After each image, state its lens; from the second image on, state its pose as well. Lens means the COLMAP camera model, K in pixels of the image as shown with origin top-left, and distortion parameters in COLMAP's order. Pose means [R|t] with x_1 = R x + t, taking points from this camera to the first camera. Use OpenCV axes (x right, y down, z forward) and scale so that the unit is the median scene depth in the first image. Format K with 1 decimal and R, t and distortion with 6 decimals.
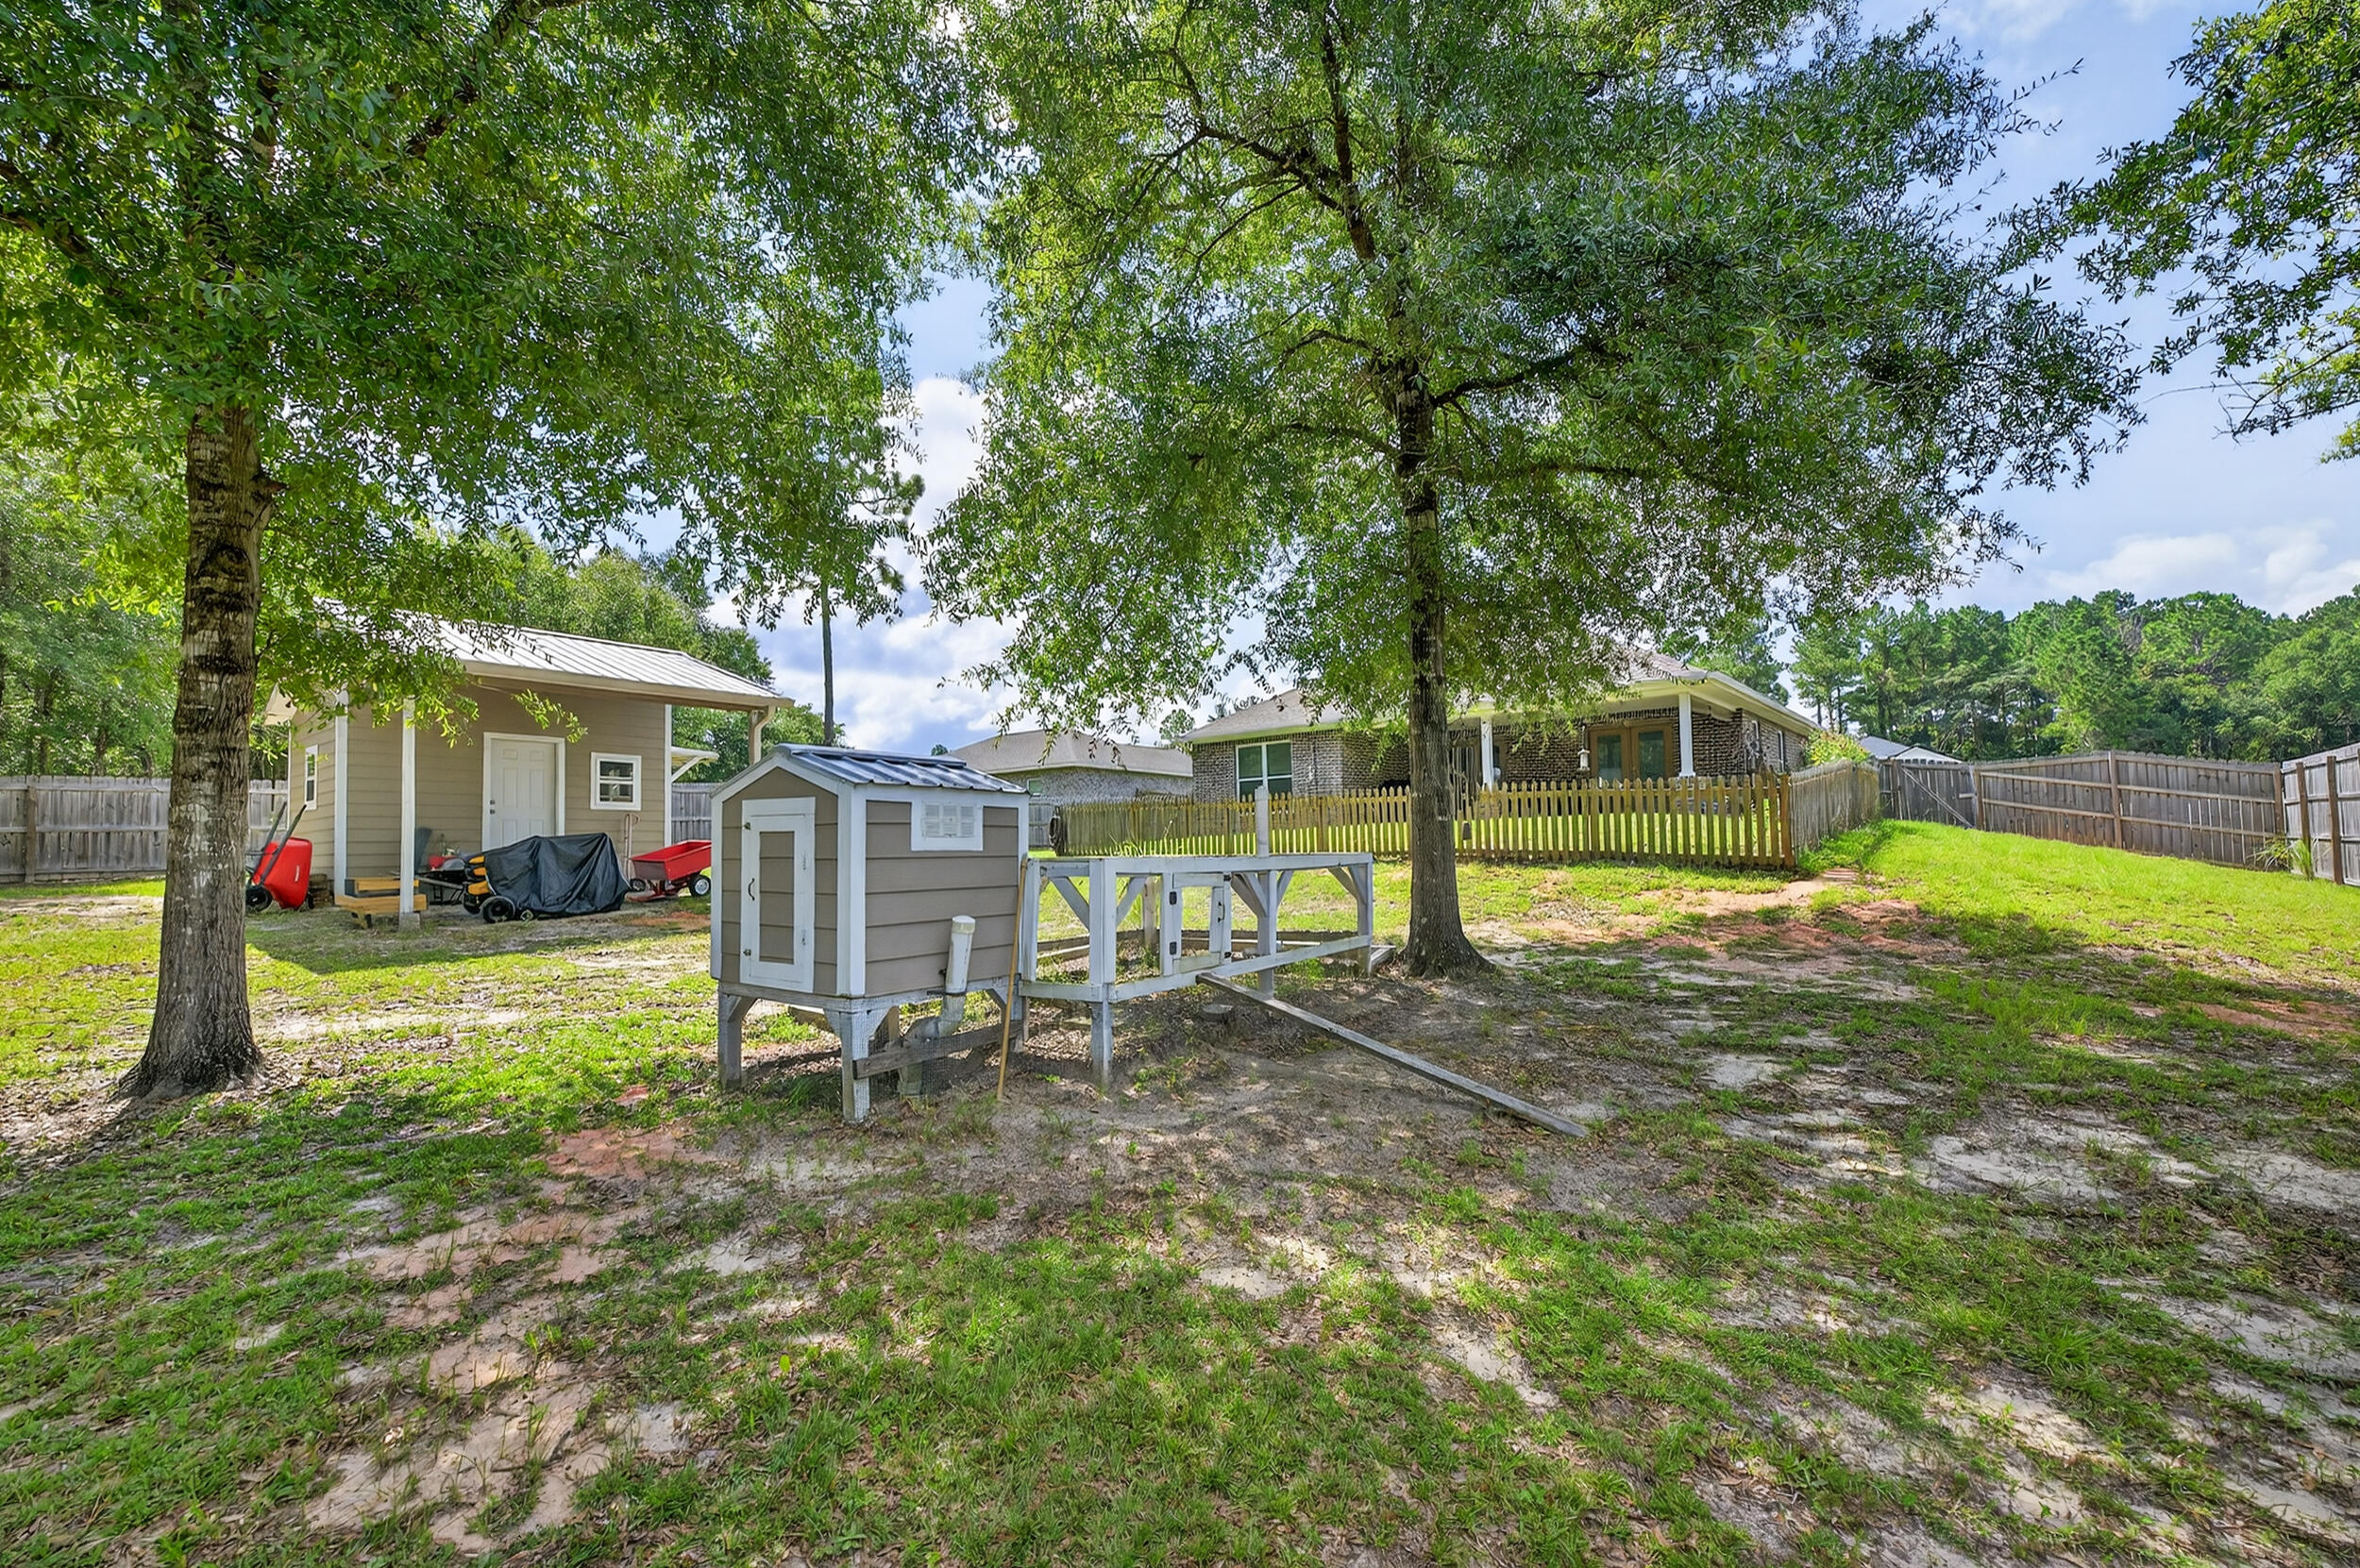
lens RADIAL K [[919.8, 0, 1190.0], [0, 919.8, 804.2], [0, 0, 1]] dist [0.001640, 0.000136]
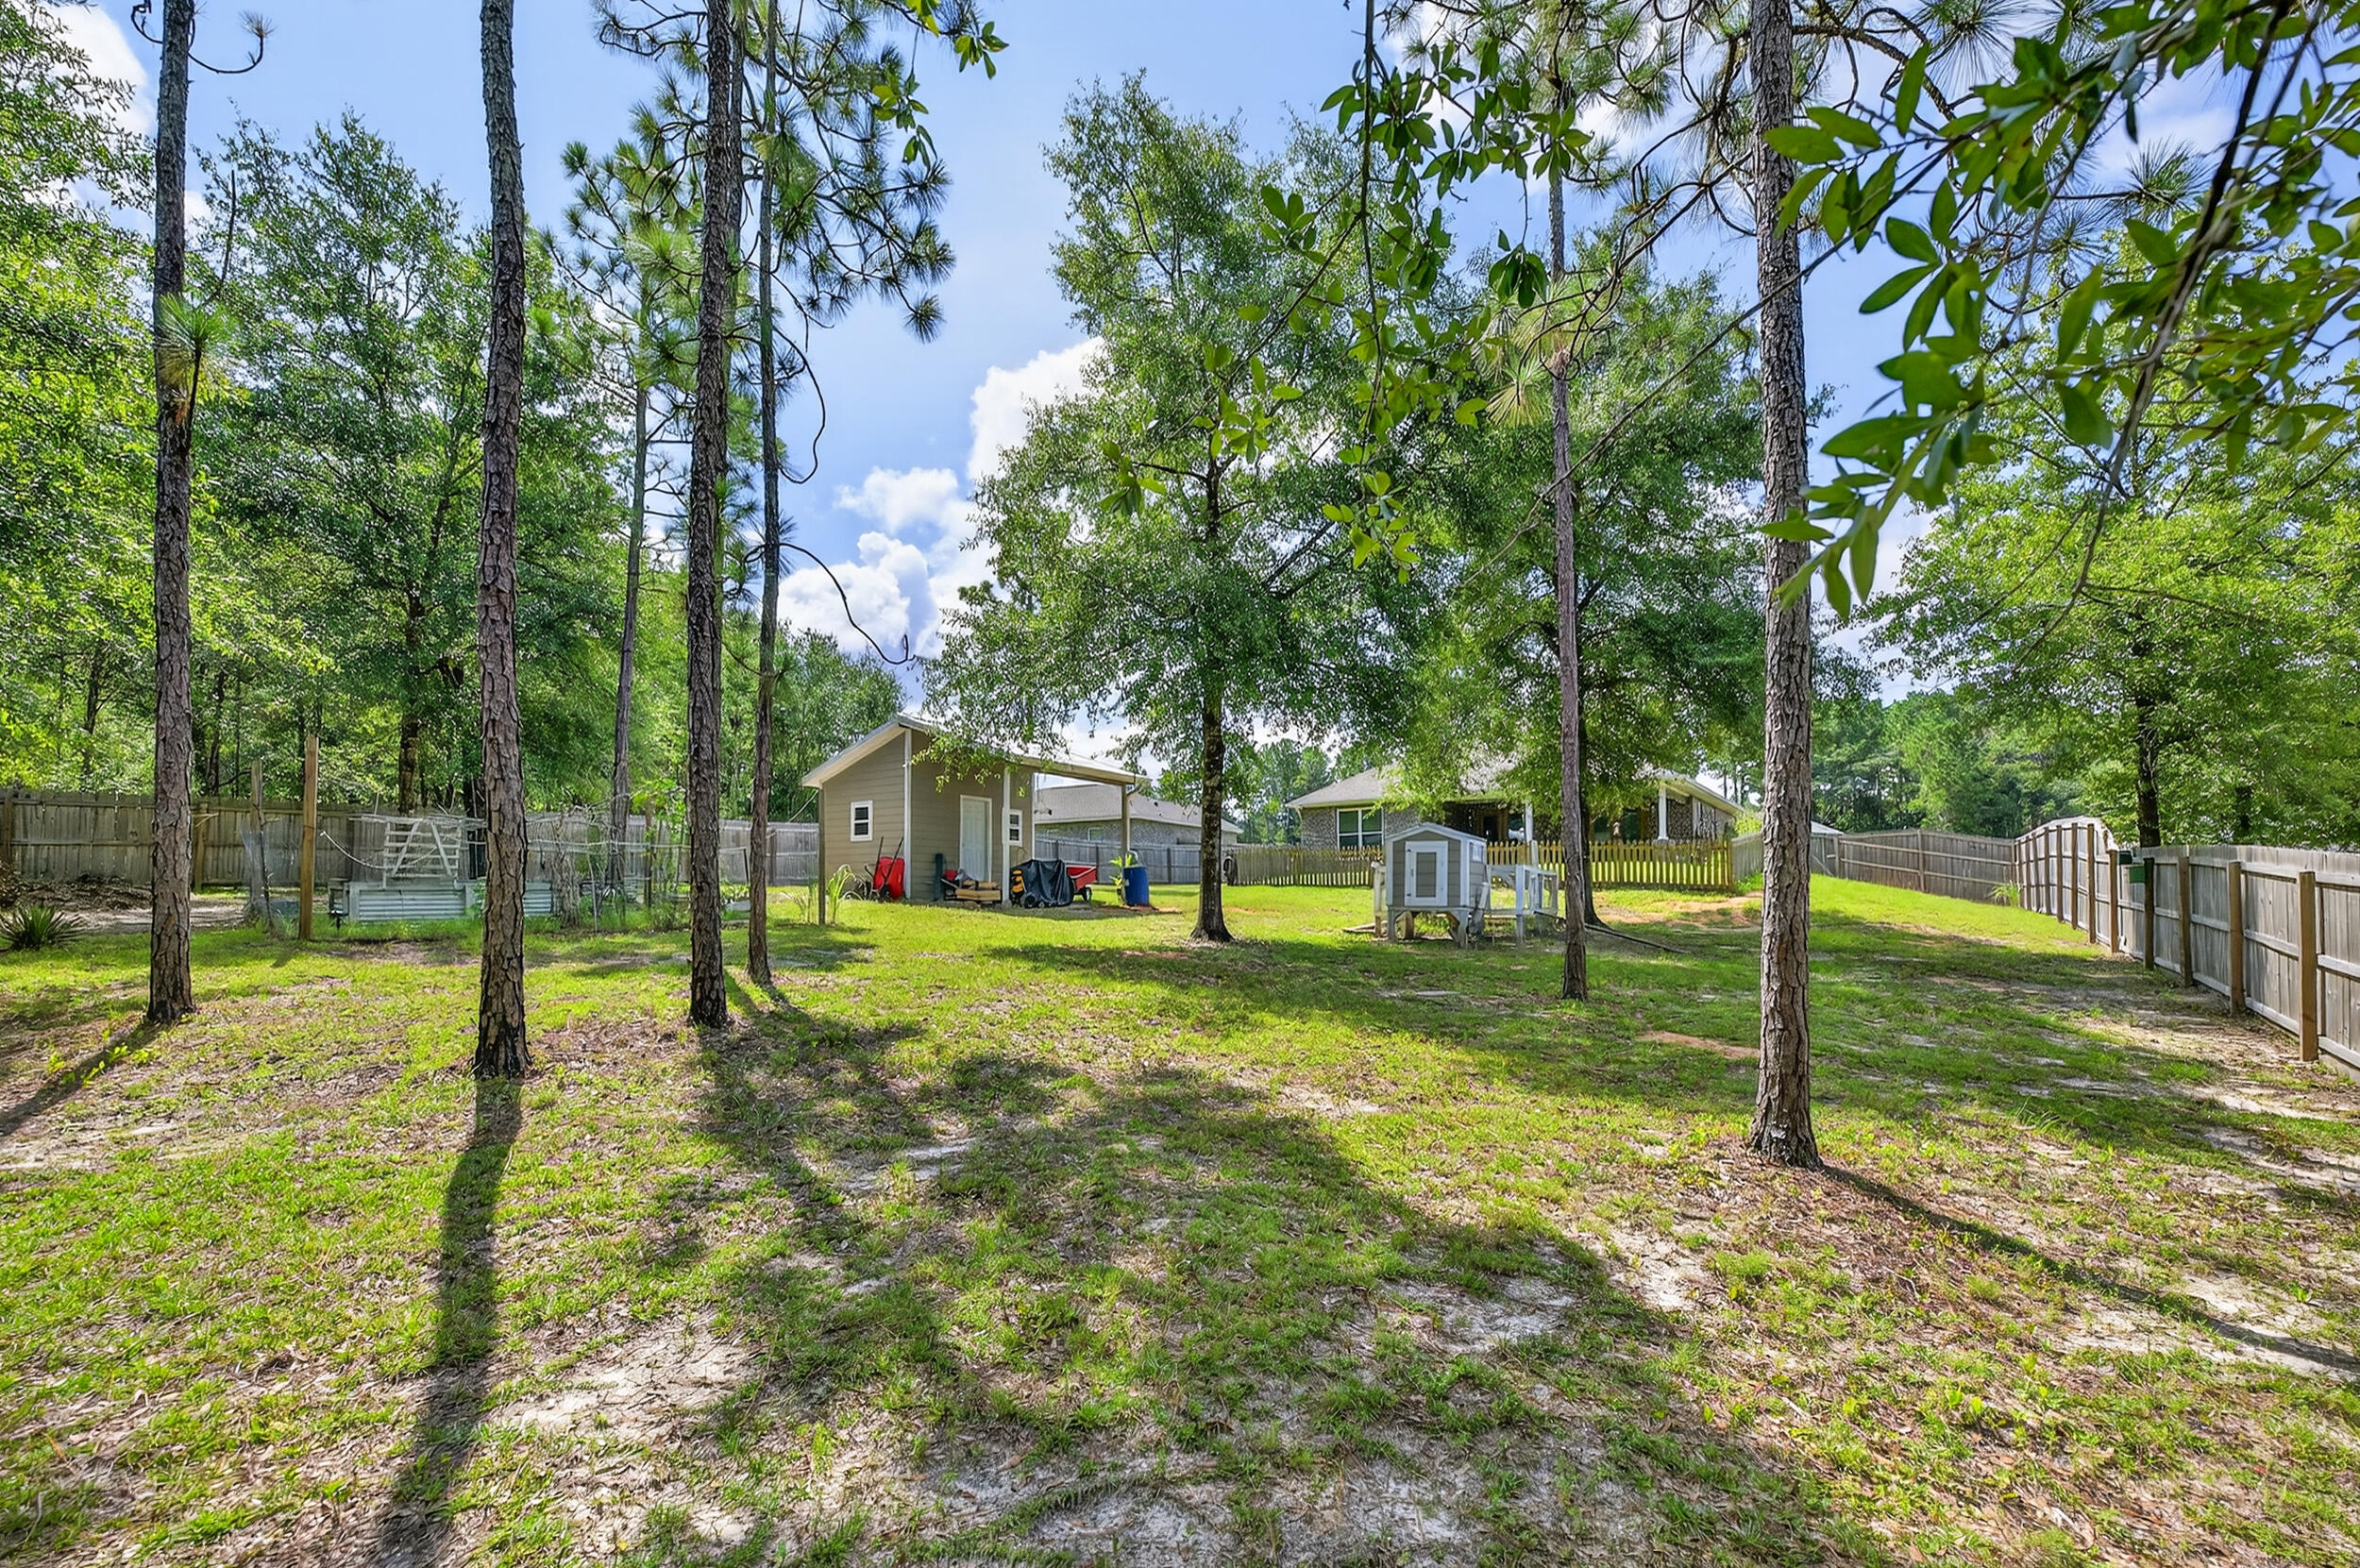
lens RADIAL K [[919.8, 0, 1198.7], [0, 919.8, 872.5], [0, 0, 1]] dist [0.001640, 0.000136]
pose [[0.996220, 0.019011, 0.084755, -0.250785], [-0.020562, 0.999636, 0.017470, 0.010140], [-0.084393, -0.019147, 0.996249, -0.330610]]
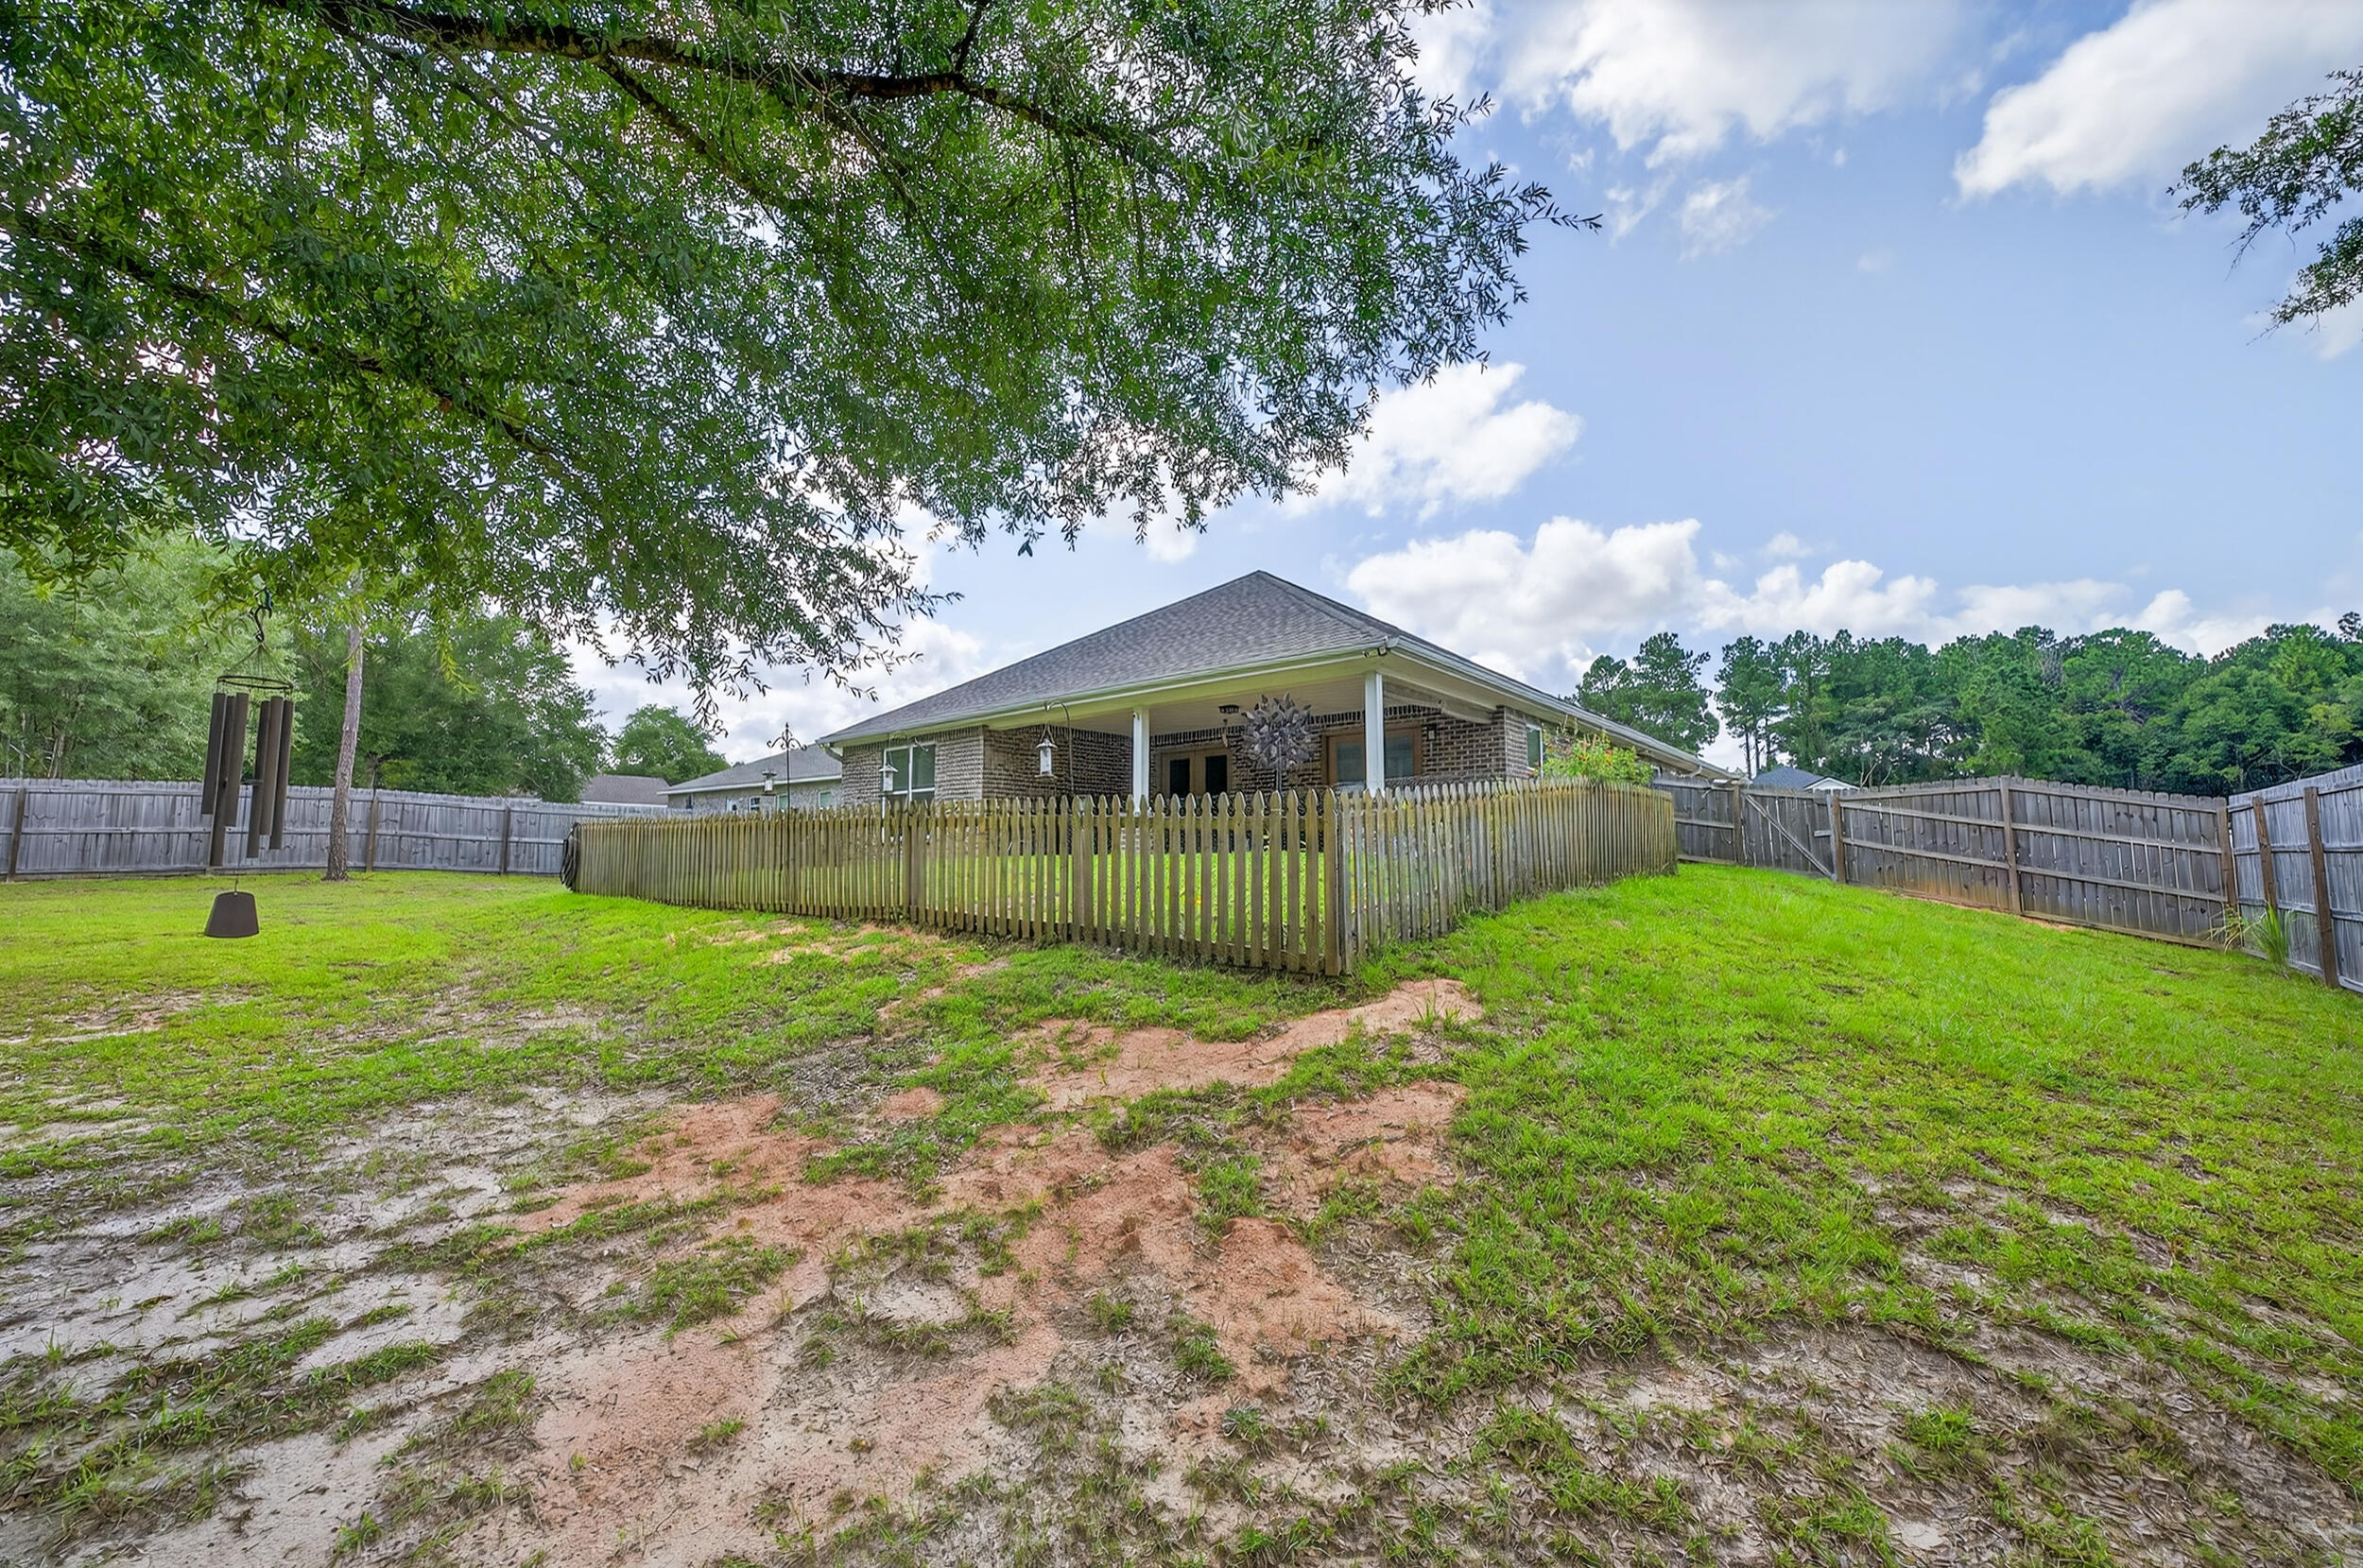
lens RADIAL K [[921.0, 0, 1179.0], [0, 921.0, 768.1], [0, 0, 1]] dist [0.001640, 0.000136]
pose [[0.999255, 0.020954, 0.032401, 0.242017], [-0.018966, 0.997989, -0.060491, -0.005804], [-0.033603, 0.059831, 0.997643, 0.217832]]
